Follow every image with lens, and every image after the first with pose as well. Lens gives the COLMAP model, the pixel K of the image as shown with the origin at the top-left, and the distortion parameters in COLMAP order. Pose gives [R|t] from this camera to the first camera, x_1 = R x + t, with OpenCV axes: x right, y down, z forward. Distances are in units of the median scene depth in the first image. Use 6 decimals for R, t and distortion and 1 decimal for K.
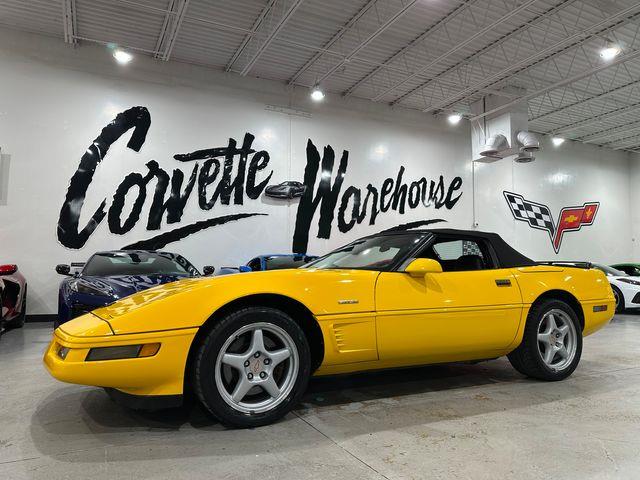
lens RADIAL K [[443.0, 0, 315.6], [0, 443.0, 243.3], [0, 0, 1]] dist [0.082144, -0.116586]
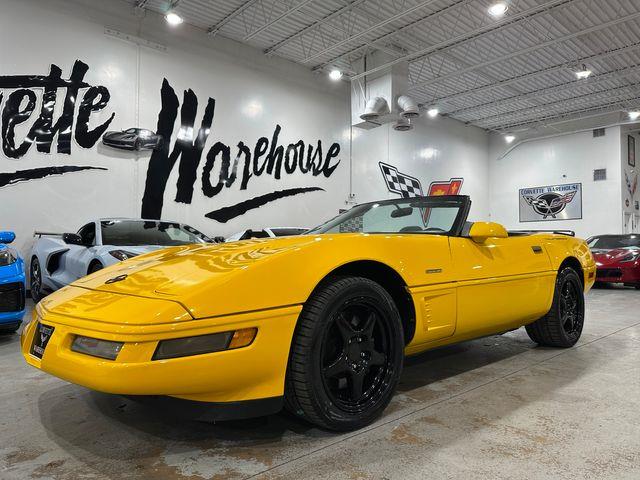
lens RADIAL K [[448.4, 0, 319.0], [0, 448.4, 242.8], [0, 0, 1]] dist [0.089814, -0.137209]
pose [[0.959353, 0.003345, 0.282189, 0.021298], [-0.018764, 0.998473, 0.051956, 0.013777], [-0.281584, -0.055139, 0.957951, 0.110644]]
